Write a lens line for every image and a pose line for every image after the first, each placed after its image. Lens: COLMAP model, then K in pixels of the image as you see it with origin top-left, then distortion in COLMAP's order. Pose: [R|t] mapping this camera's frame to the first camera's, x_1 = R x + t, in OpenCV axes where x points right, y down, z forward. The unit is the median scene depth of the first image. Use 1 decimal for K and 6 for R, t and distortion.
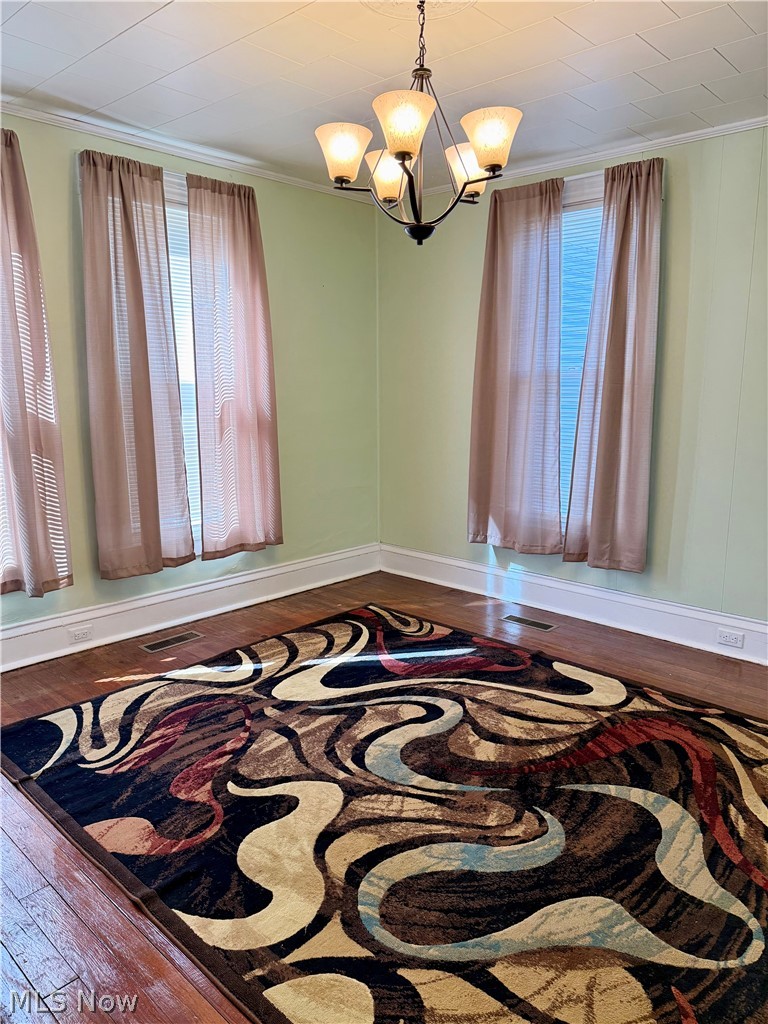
lens RADIAL K [[723.0, 0, 387.8], [0, 723.0, 508.5], [0, 0, 1]] dist [0.067195, -0.050090]
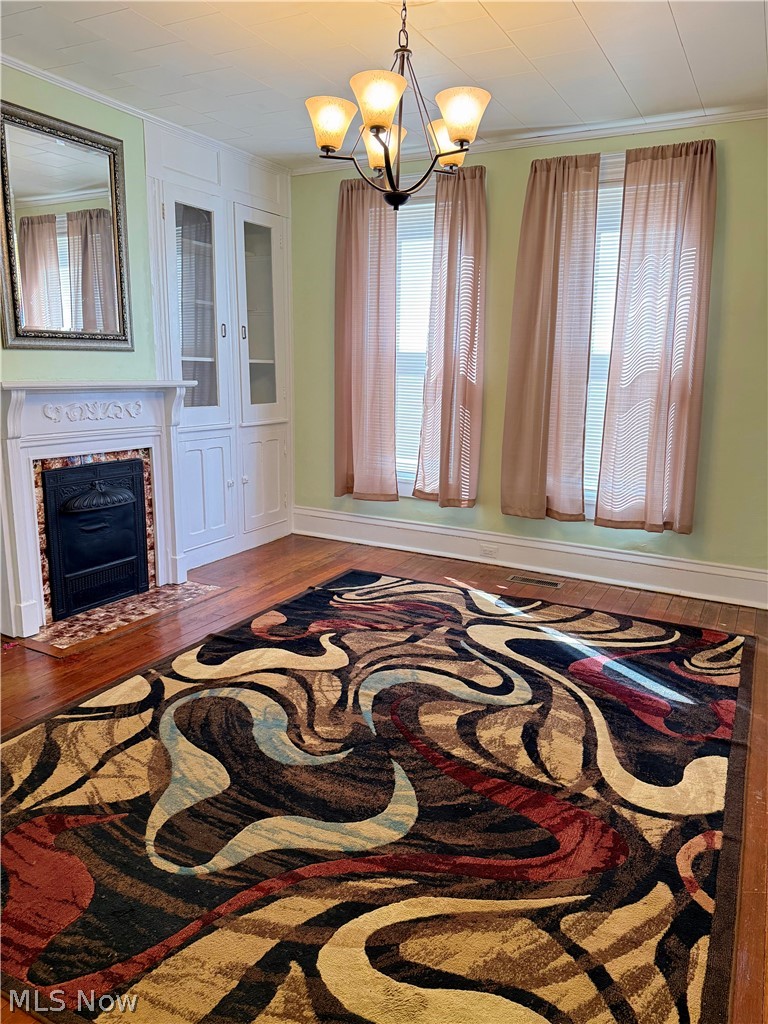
lens RADIAL K [[723.0, 0, 389.7], [0, 723.0, 506.7], [0, 0, 1]] dist [0.067195, -0.050090]
pose [[0.262240, 0.191149, -0.945882, 0.878574], [-0.198601, 0.969894, 0.140940, -0.057837], [0.944345, 0.150893, 0.292307, 0.555068]]
